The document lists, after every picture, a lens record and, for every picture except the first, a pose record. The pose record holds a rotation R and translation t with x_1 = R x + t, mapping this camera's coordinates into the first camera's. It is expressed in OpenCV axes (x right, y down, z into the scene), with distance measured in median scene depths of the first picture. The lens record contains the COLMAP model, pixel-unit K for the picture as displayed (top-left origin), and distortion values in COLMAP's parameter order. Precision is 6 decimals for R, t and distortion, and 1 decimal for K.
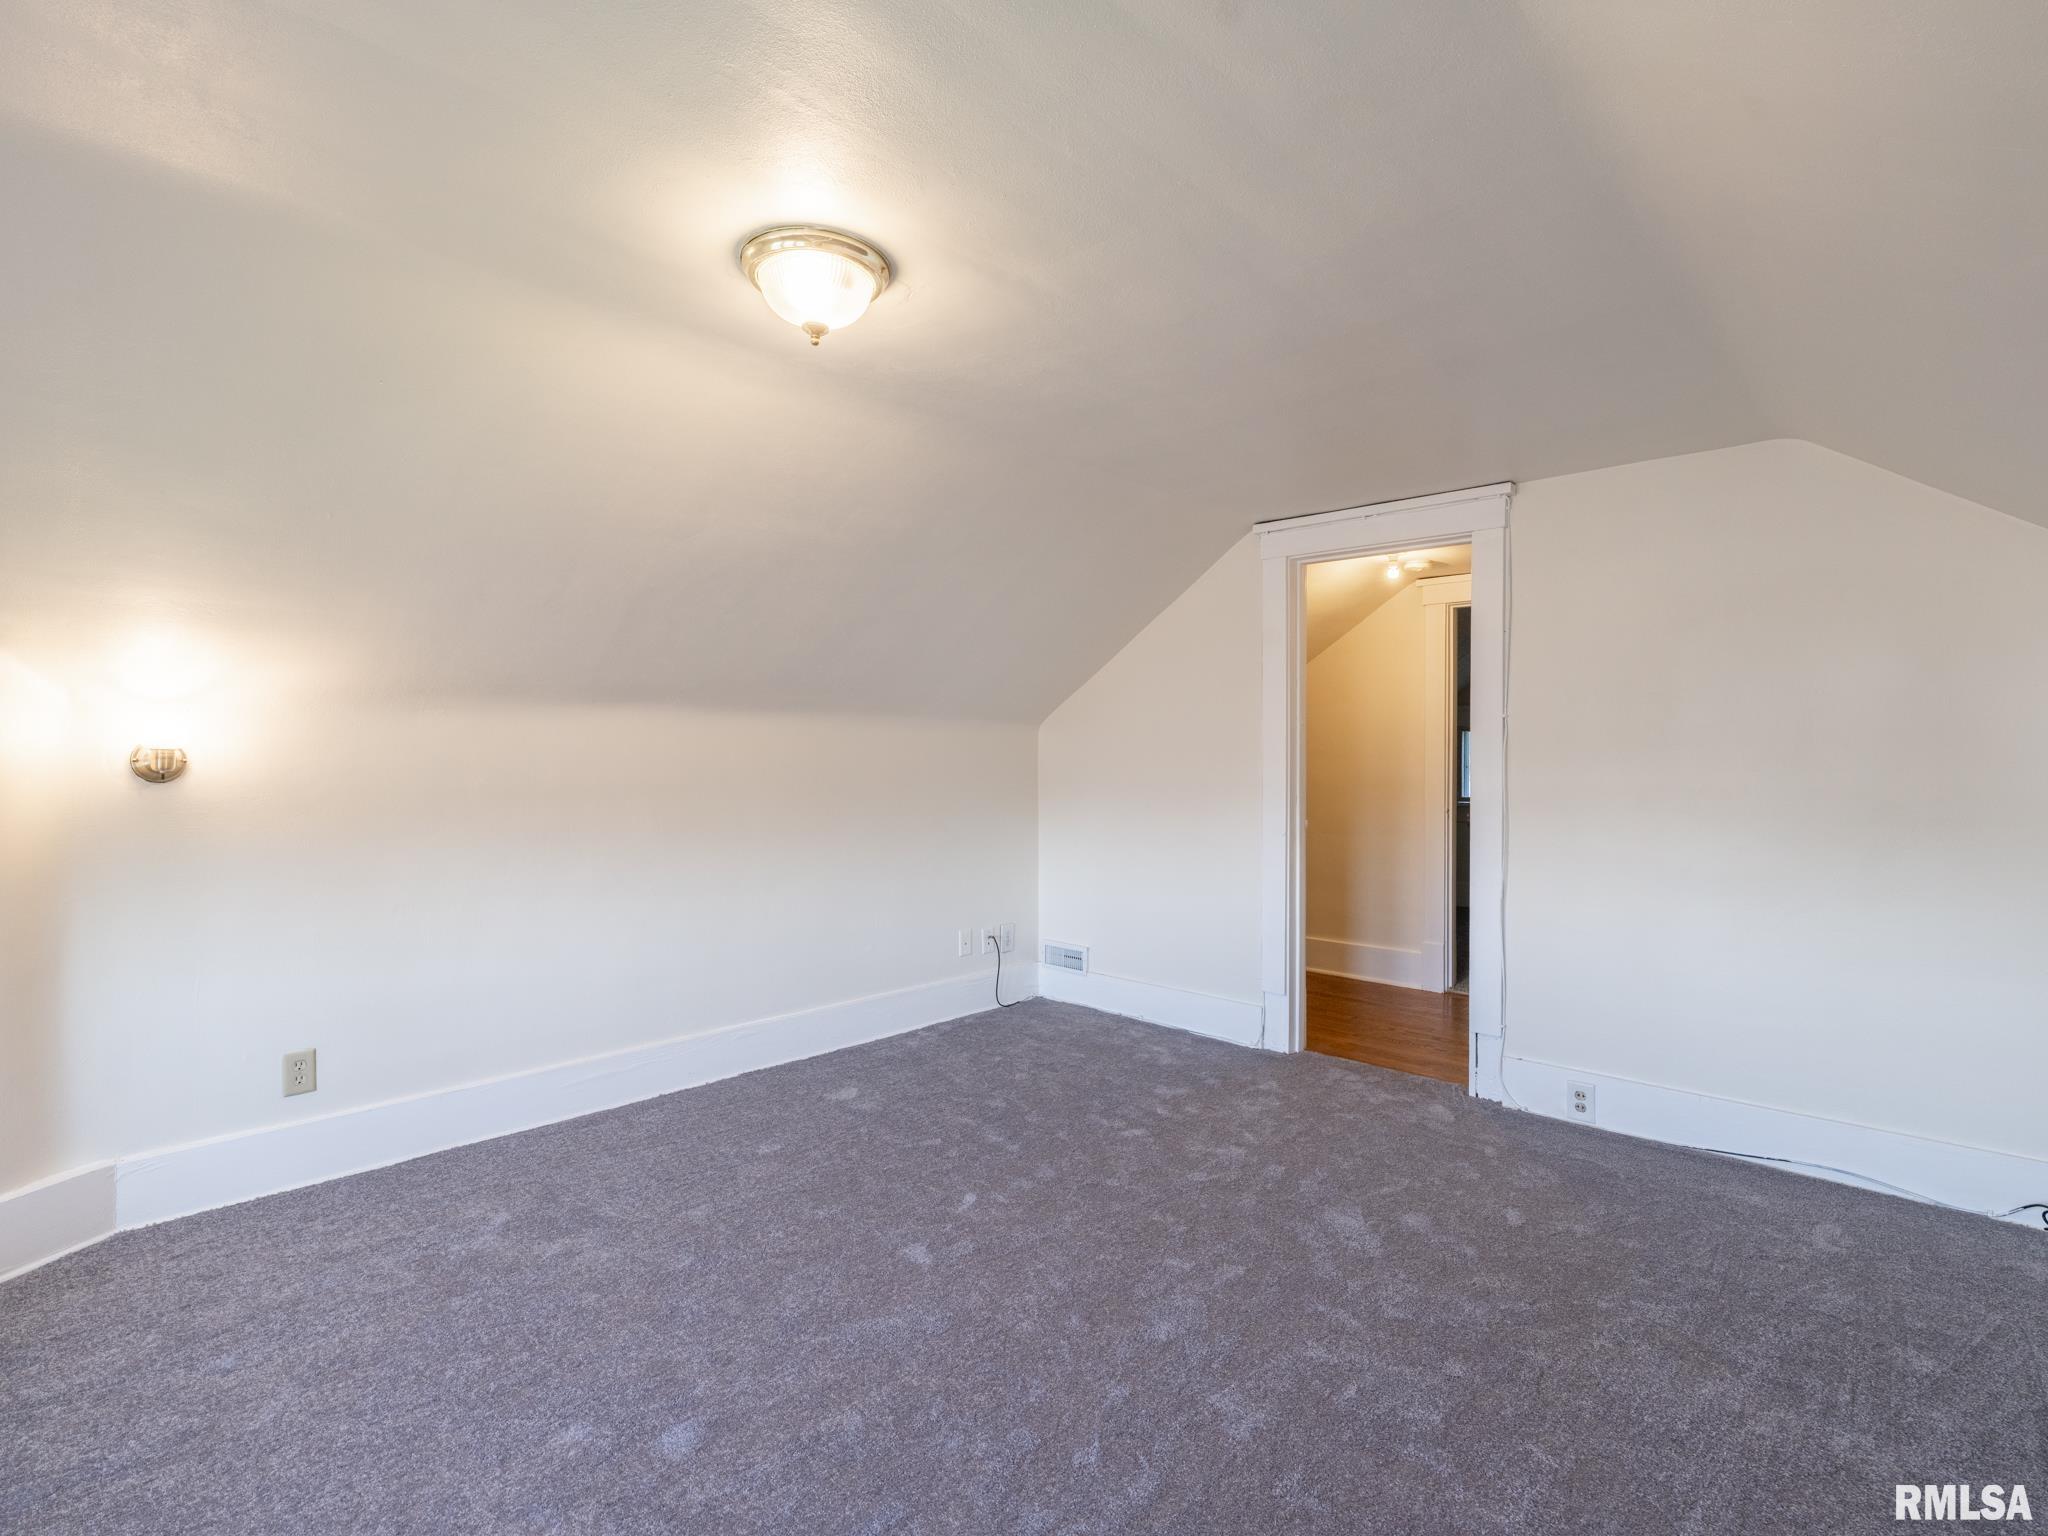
lens RADIAL K [[1014.2, 0, 1024.0], [0, 1014.2, 768.0], [0, 0, 1]] dist [0.001138, -0.000054]
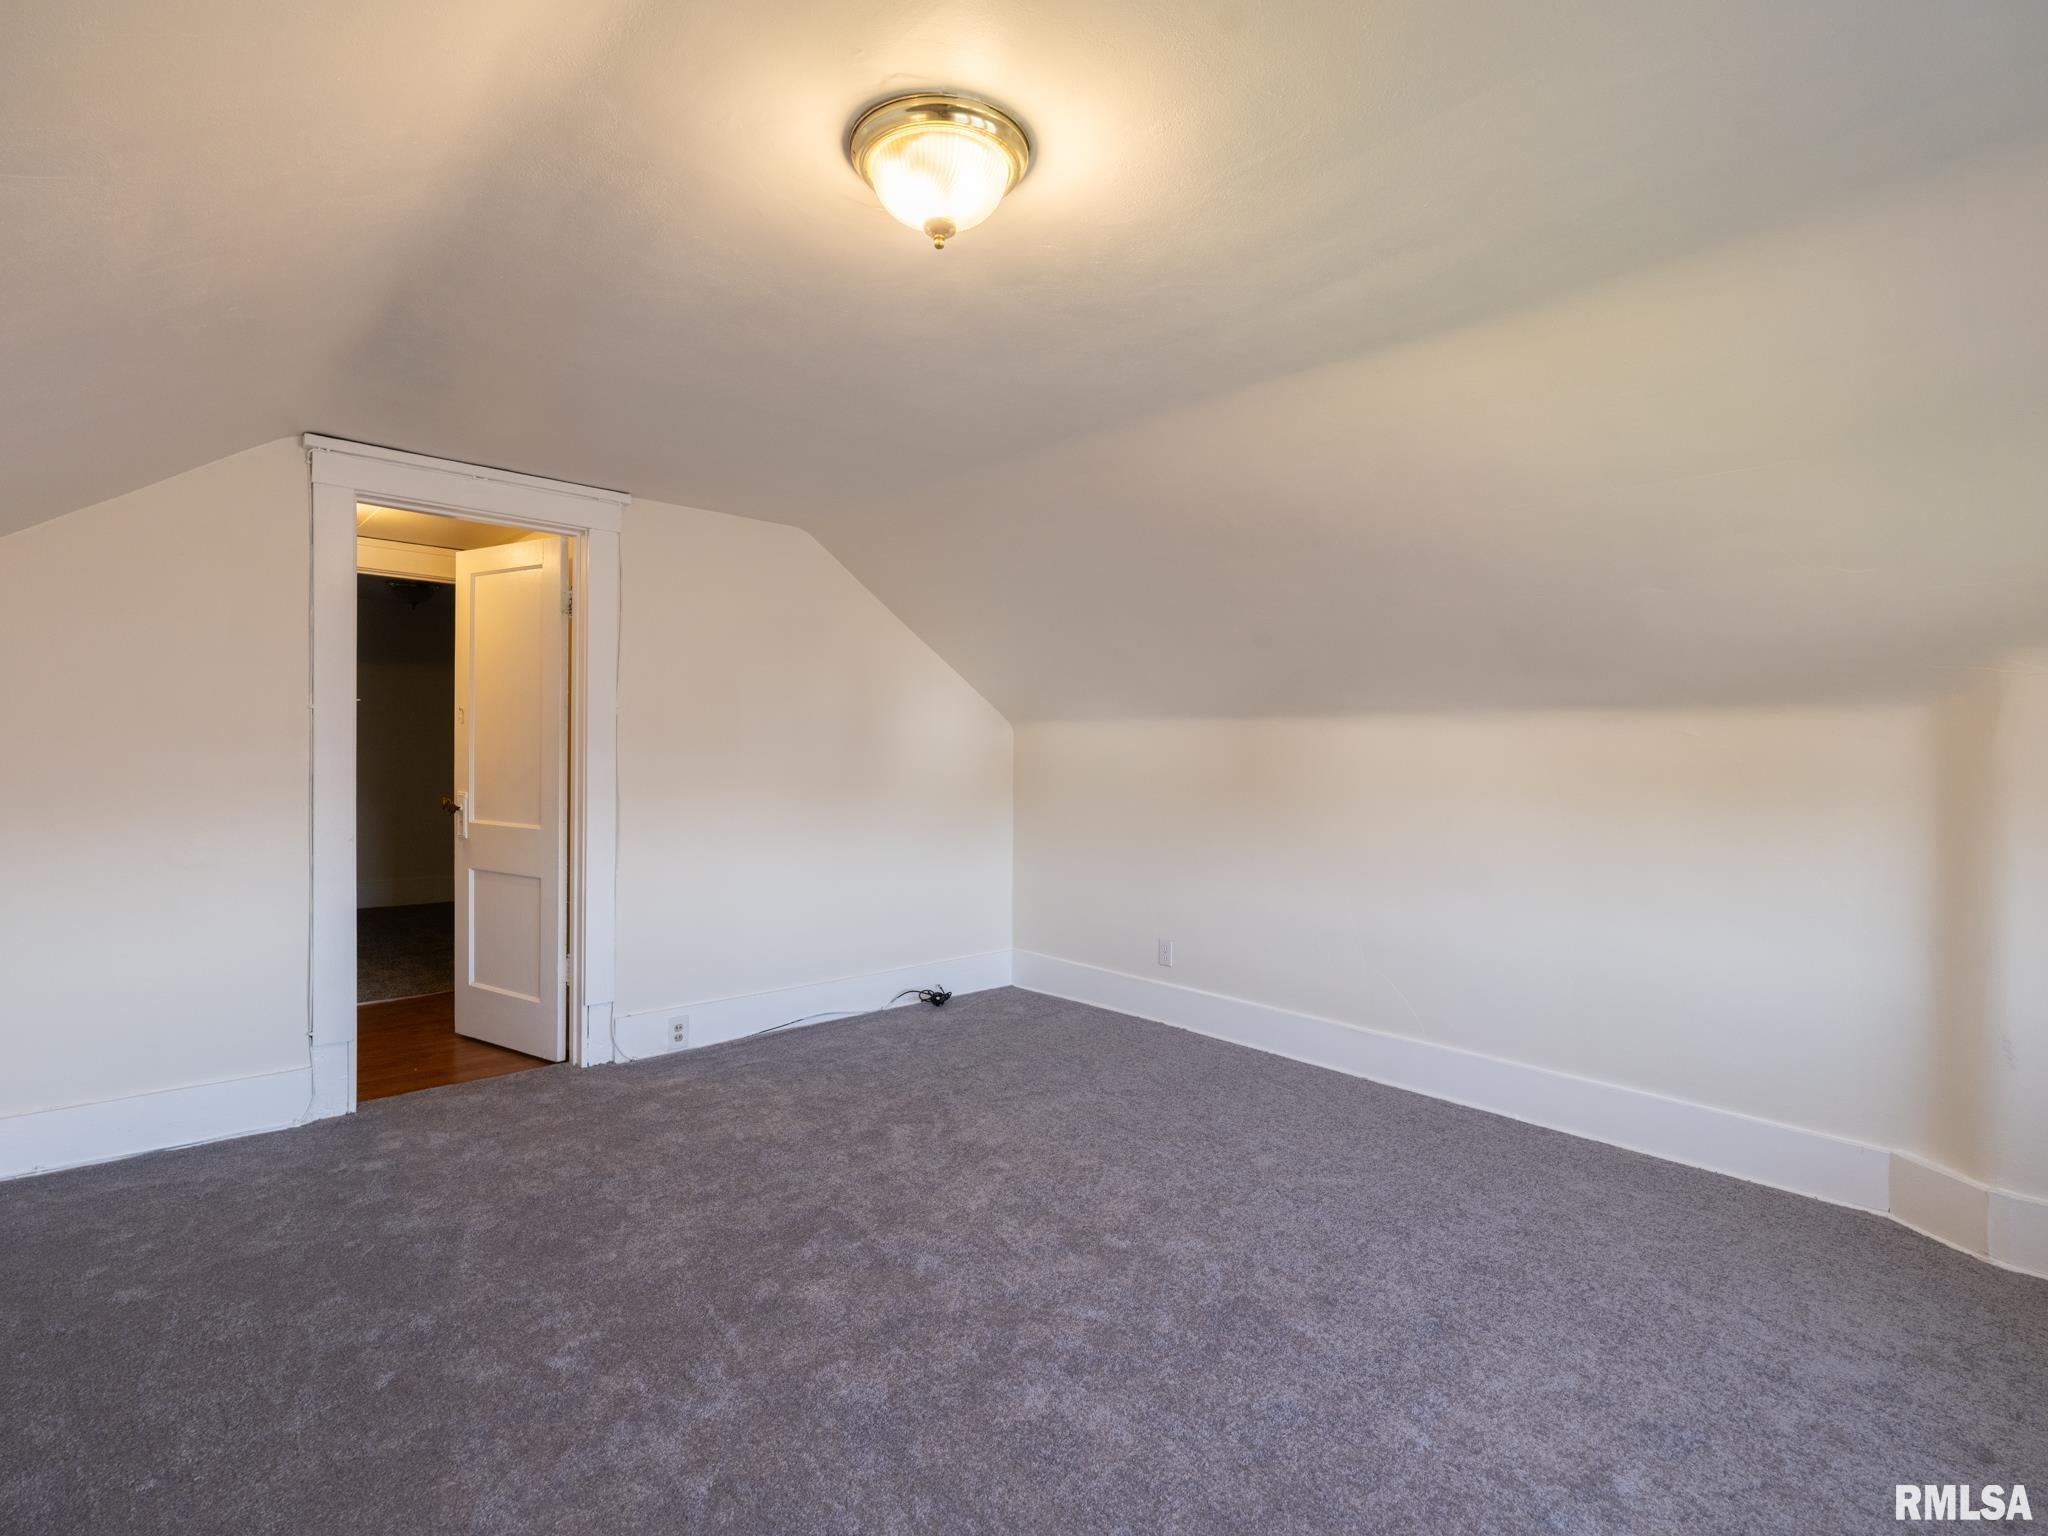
lens RADIAL K [[1014.2, 0, 1024.0], [0, 1014.2, 768.0], [0, 0, 1]] dist [0.001138, -0.000054]
pose [[0.029227, -0.016935, 0.999429, -0.631515], [-0.011061, 0.999790, 0.017264, -0.009571], [-0.999512, -0.011559, 0.029033, 0.558875]]
